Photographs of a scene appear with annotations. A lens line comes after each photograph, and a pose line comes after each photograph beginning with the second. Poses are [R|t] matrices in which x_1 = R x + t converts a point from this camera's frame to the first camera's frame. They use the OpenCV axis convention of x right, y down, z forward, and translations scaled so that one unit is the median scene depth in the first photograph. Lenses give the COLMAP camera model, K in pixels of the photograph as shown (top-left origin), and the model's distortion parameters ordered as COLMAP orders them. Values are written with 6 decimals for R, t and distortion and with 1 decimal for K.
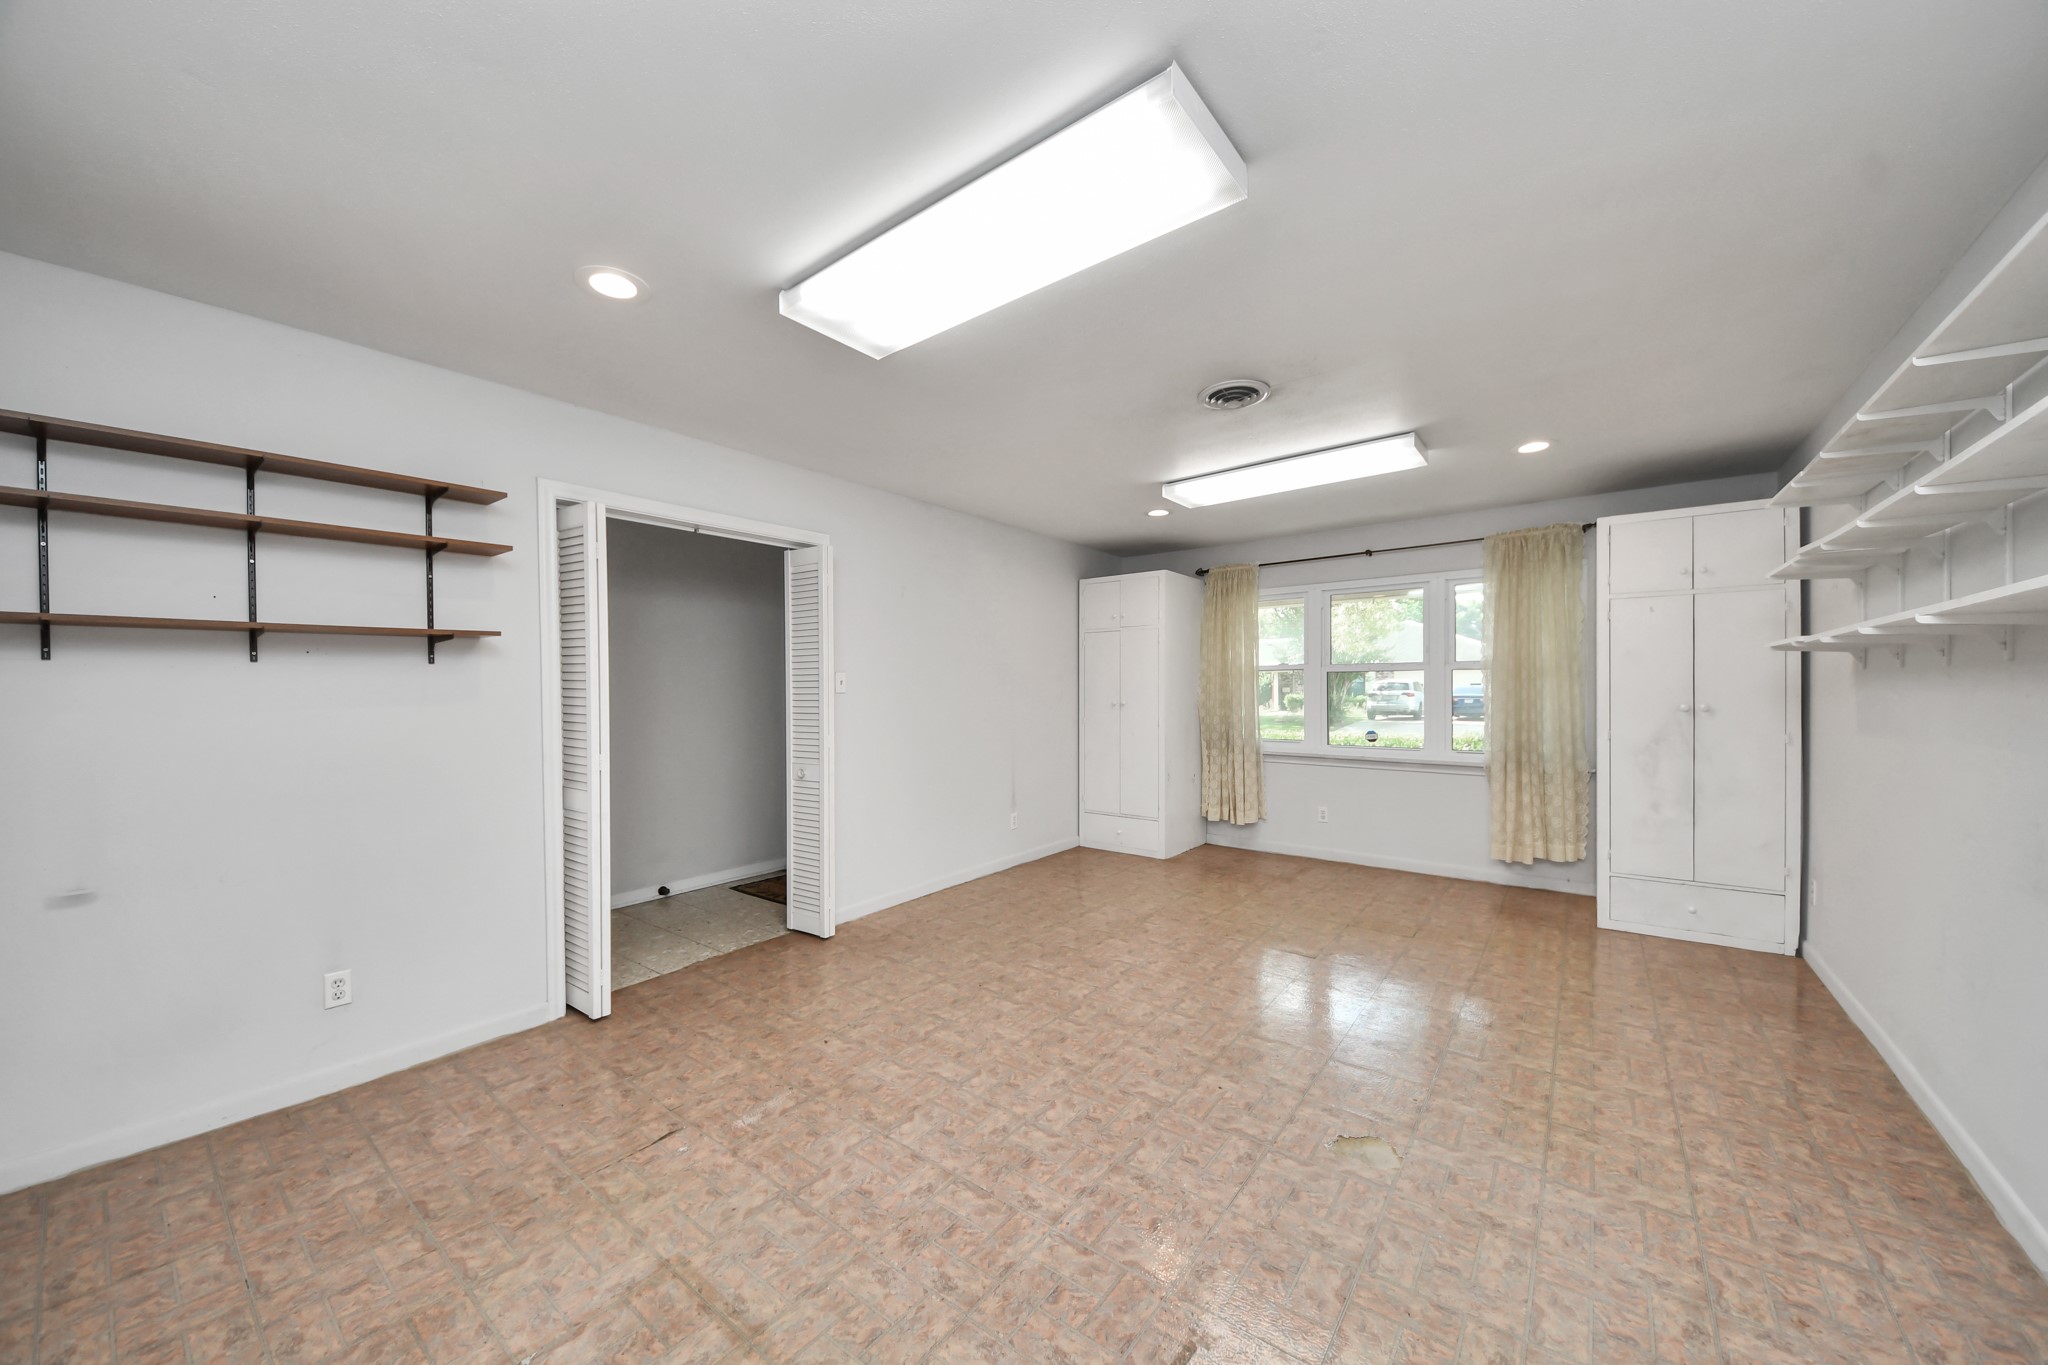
lens RADIAL K [[727.6, 0, 1023.6], [0, 727.6, 694.1], [0, 0, 1]] dist [0.022975, -0.000265]
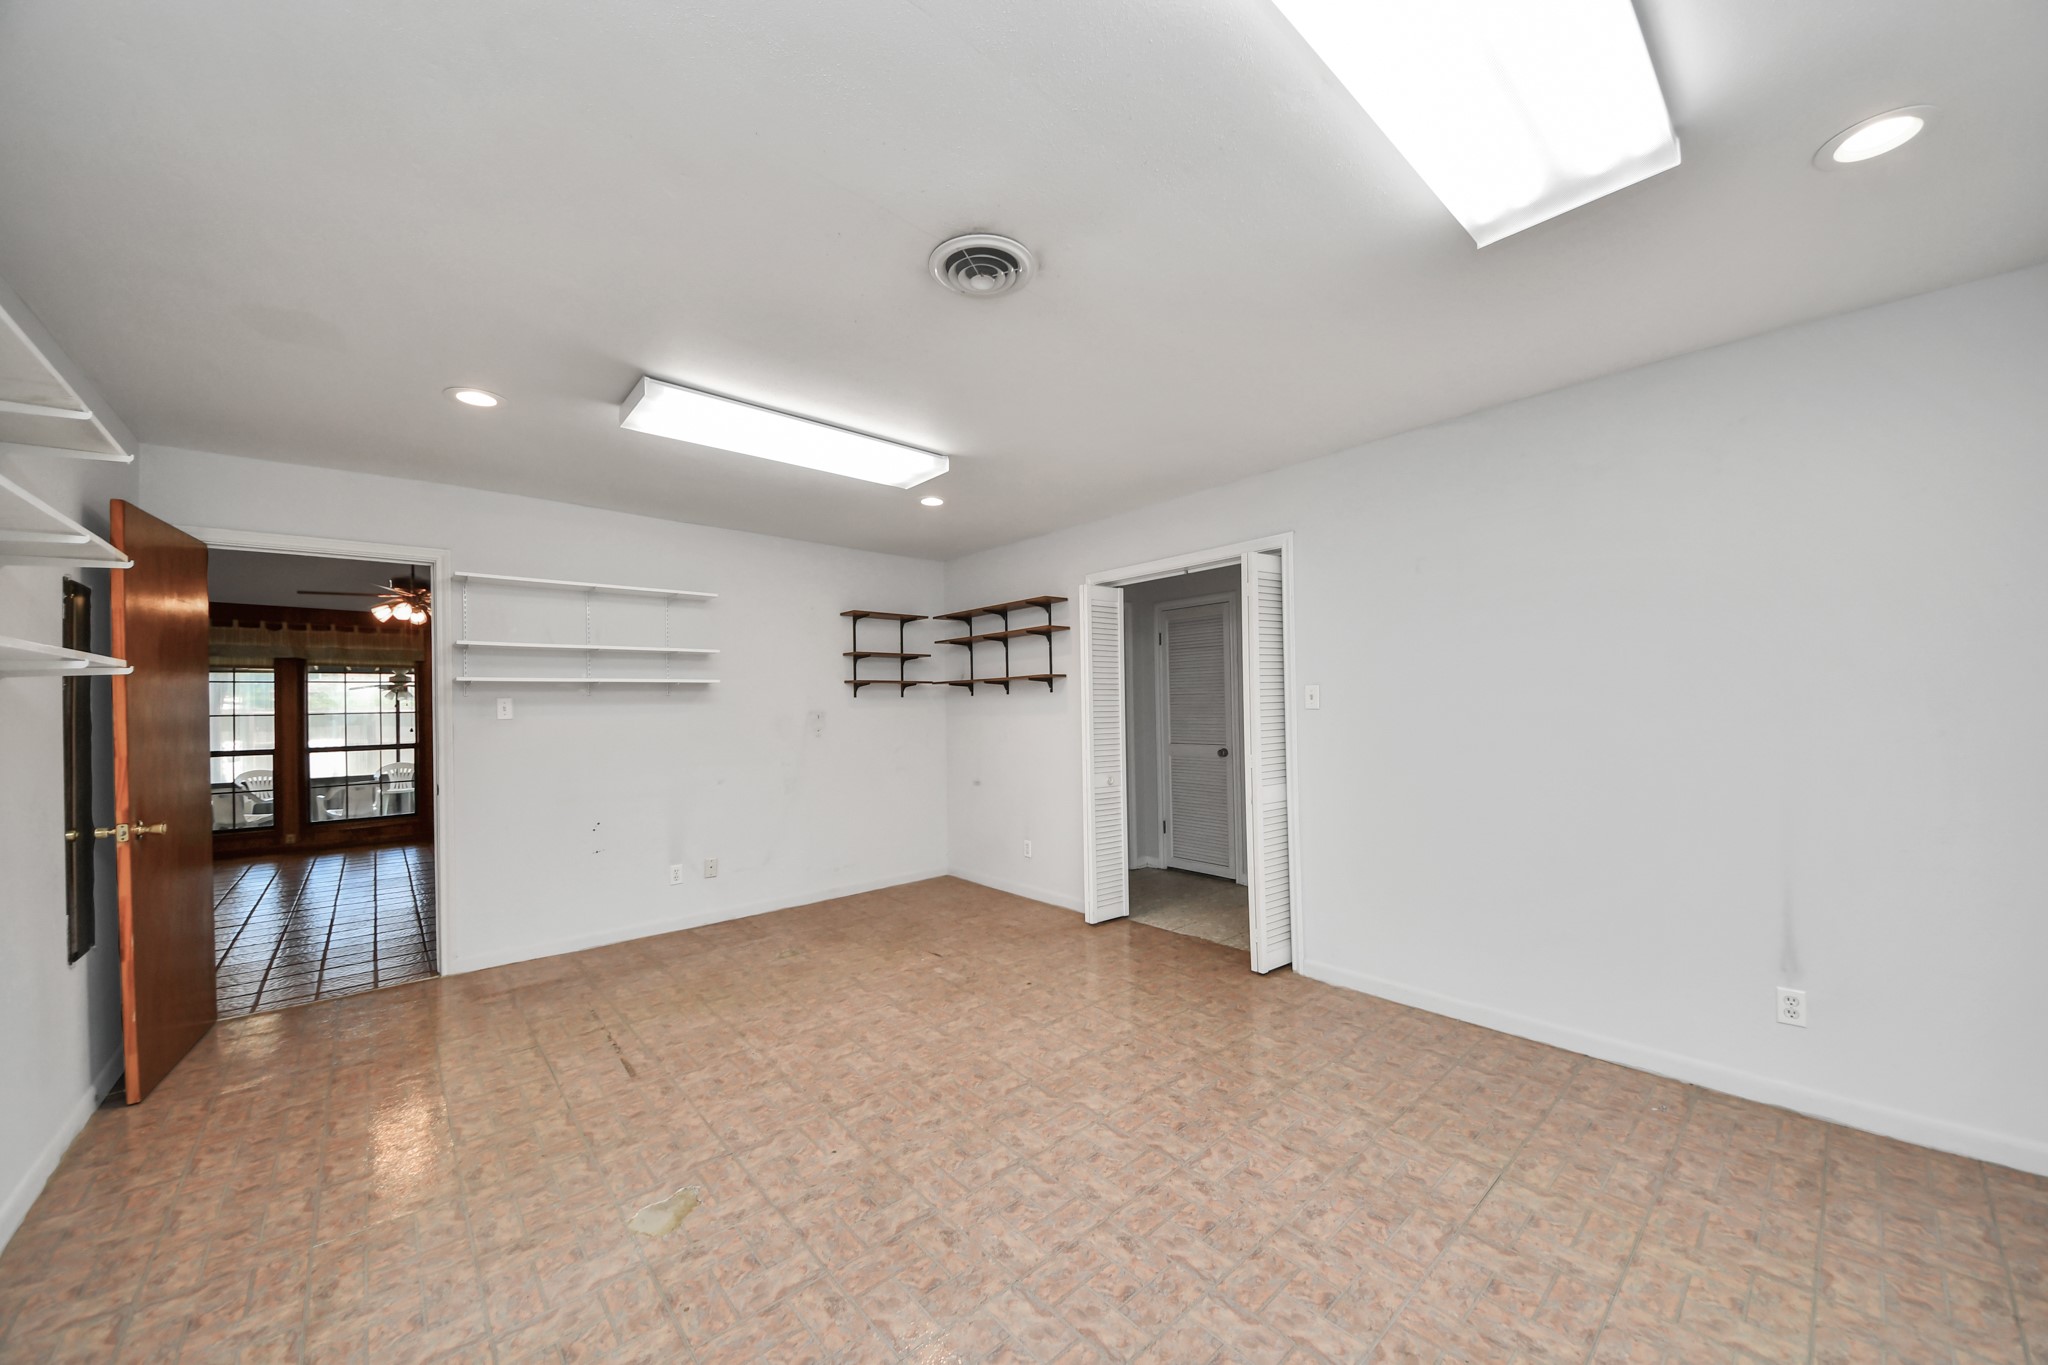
lens RADIAL K [[727.6, 0, 1023.6], [0, 727.6, 694.1], [0, 0, 1]] dist [0.022975, -0.000265]
pose [[-0.184628, 0.002349, -0.982806, 1.123332], [0.008059, 0.999967, 0.000876, -0.042126], [0.982775, -0.007759, -0.184641, 1.394171]]
